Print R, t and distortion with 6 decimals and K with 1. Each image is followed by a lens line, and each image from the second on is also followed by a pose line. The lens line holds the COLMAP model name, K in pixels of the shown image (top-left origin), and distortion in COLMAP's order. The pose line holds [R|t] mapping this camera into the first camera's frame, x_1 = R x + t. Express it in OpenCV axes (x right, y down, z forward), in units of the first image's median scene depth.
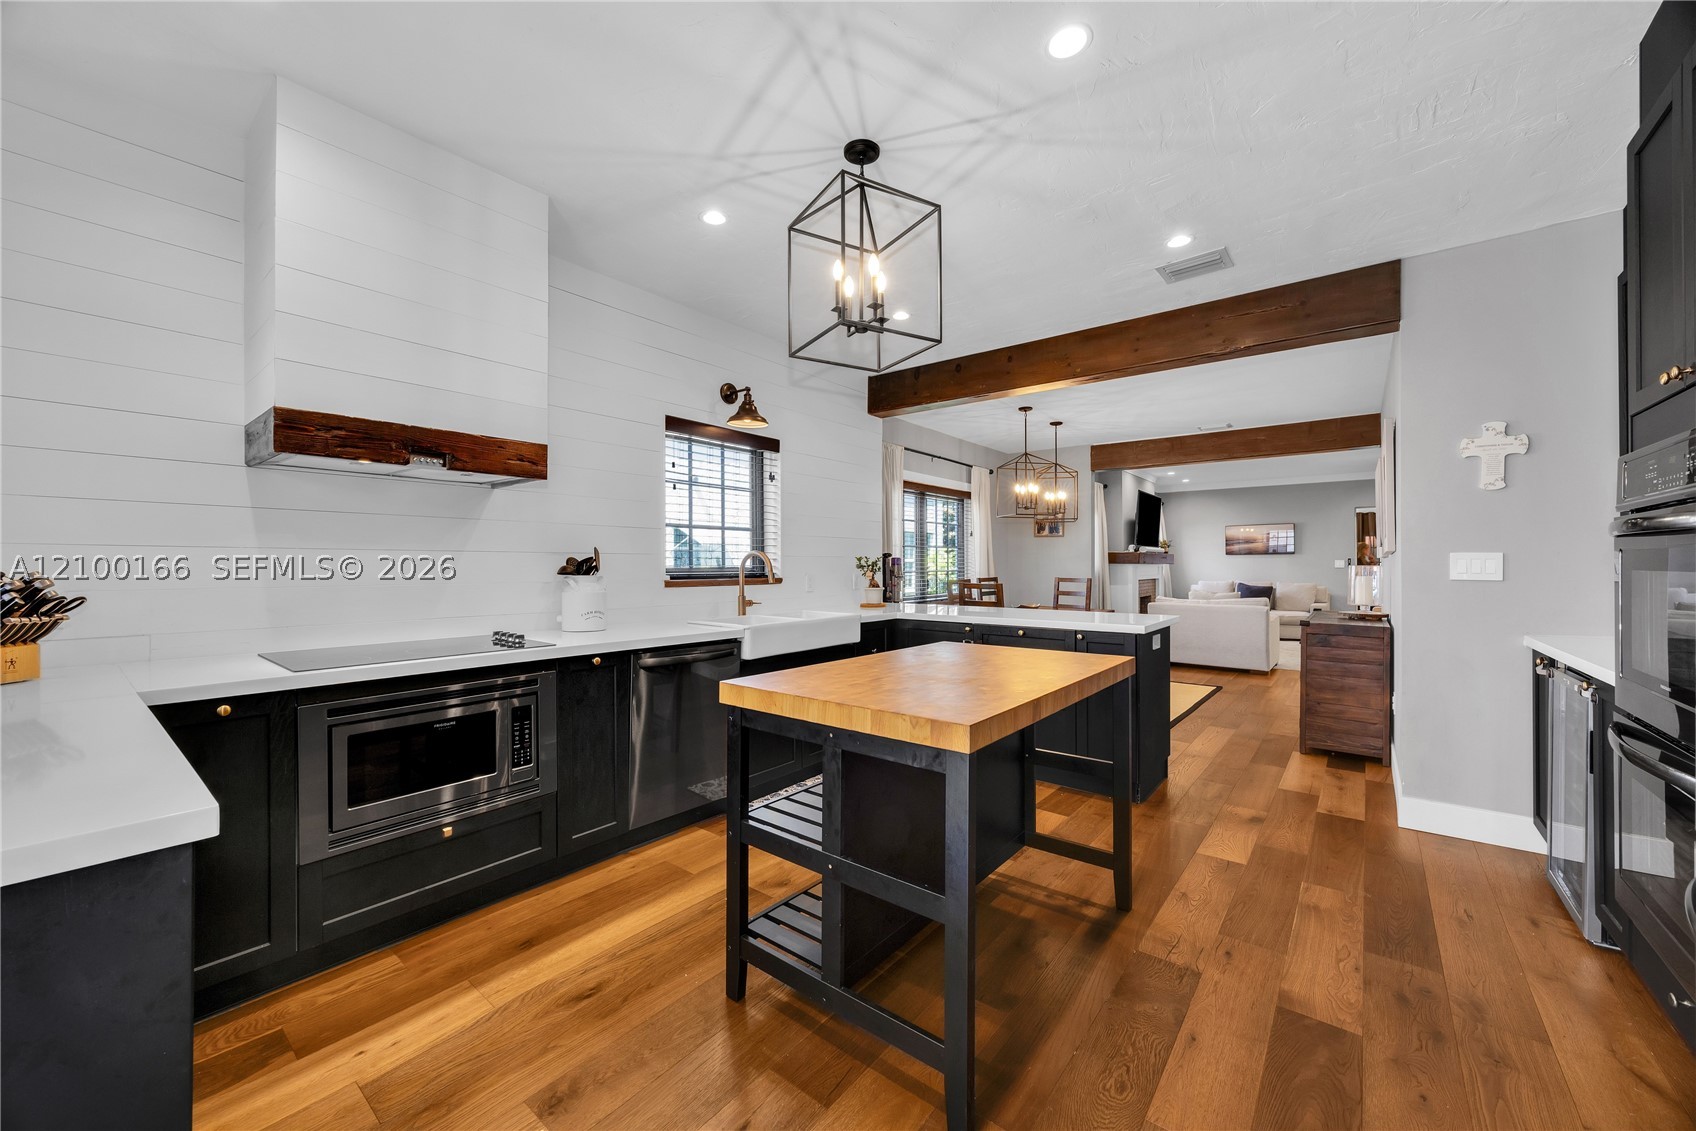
lens RADIAL K [[645.3, 0, 848.0], [0, 645.3, 565.5], [0, 0, 1]] dist [0.001238, 0.000041]
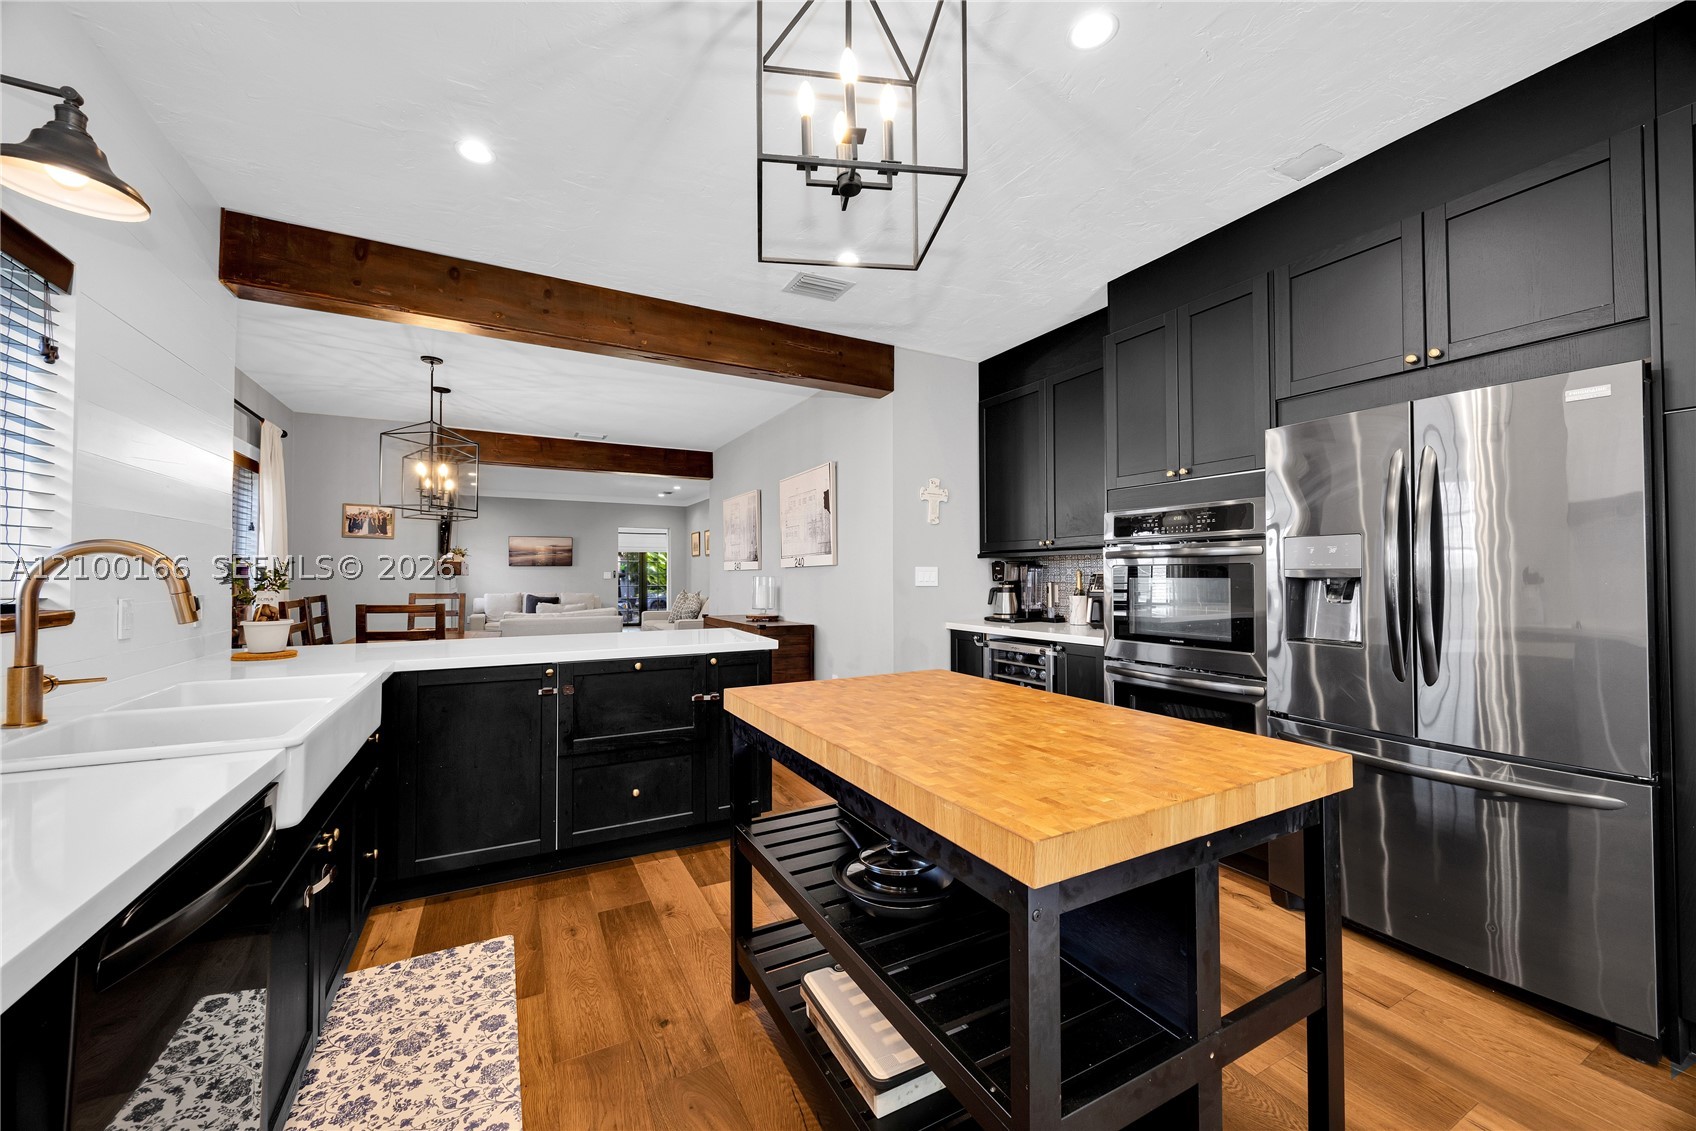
lens RADIAL K [[645.3, 0, 848.0], [0, 645.3, 565.5], [0, 0, 1]] dist [0.001238, 0.000041]
pose [[0.394148, 0.013850, 0.918943, -0.137751], [0.002761, 0.999864, -0.016254, -0.000352], [-0.919043, 0.008944, 0.394056, 0.199024]]
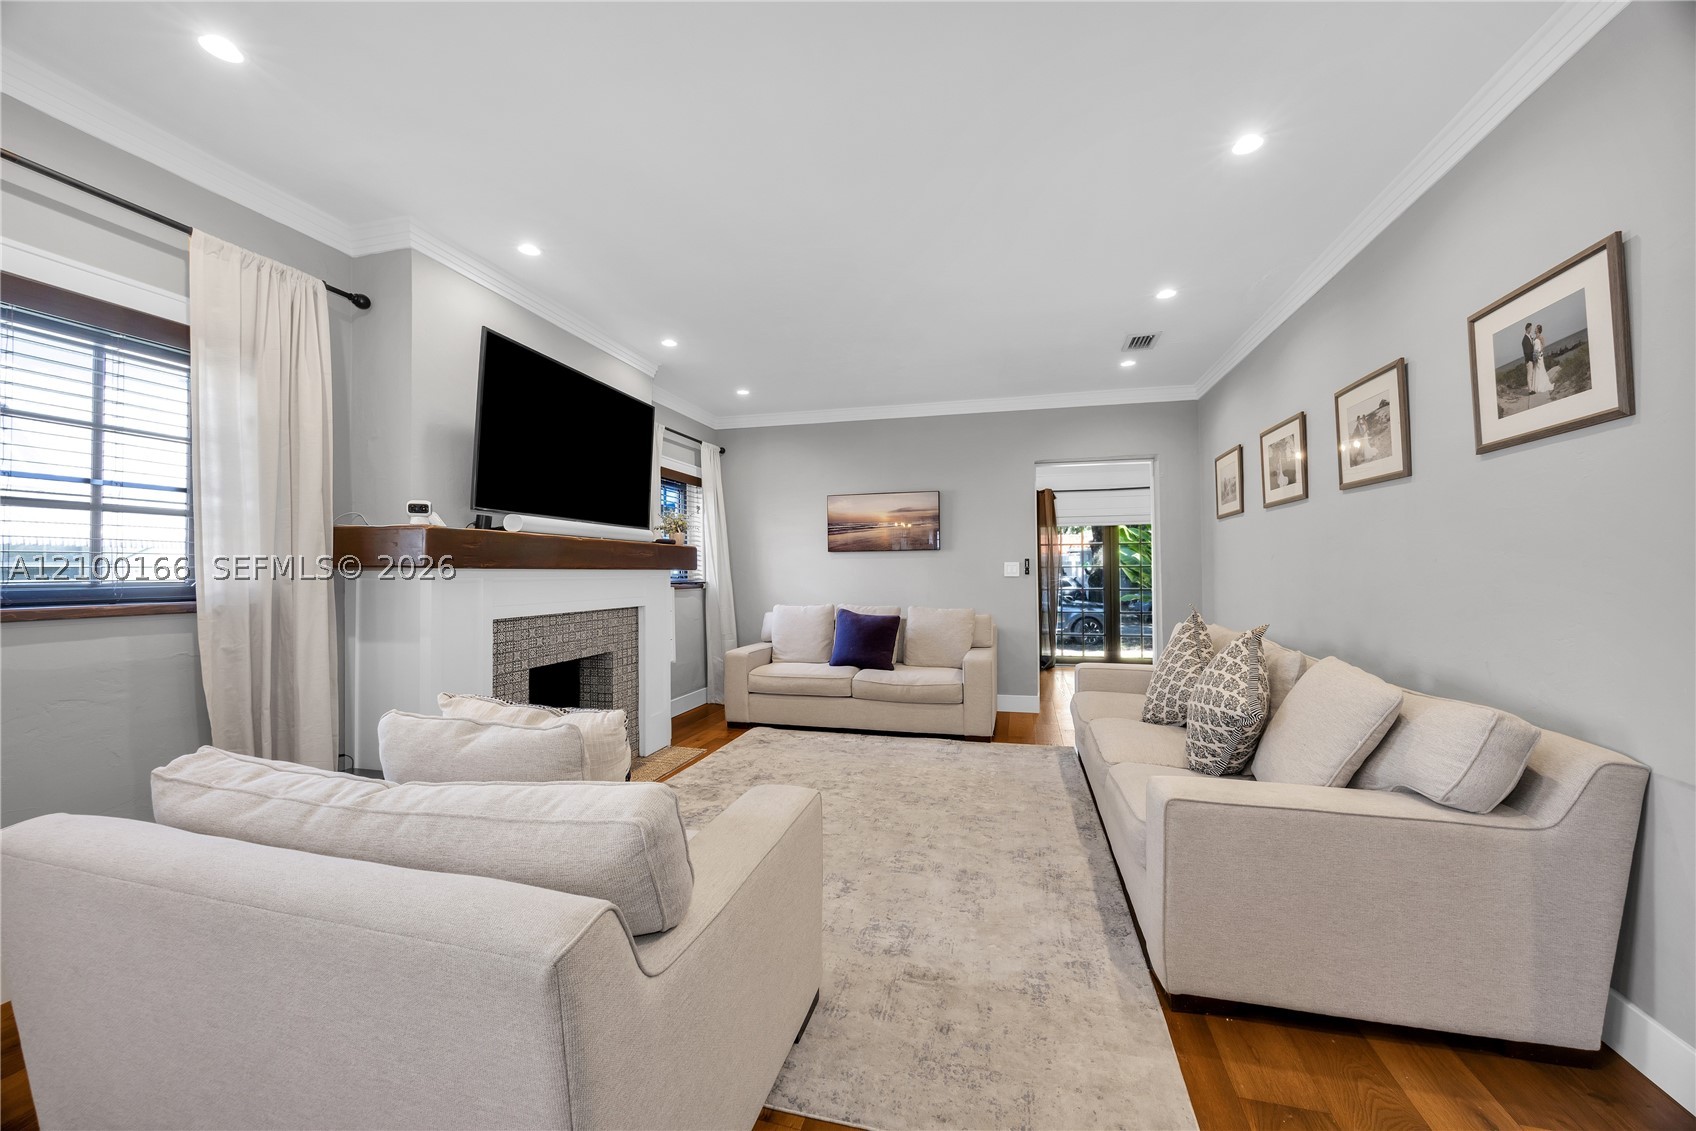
lens RADIAL K [[645.3, 0, 848.0], [0, 645.3, 565.5], [0, 0, 1]] dist [0.001238, 0.000041]
pose [[0.914370, 0.001134, 0.404878, 0.522529], [0.004248, 0.999914, -0.012394, 0.000597], [-0.404857, 0.013052, 0.914287, 0.702260]]
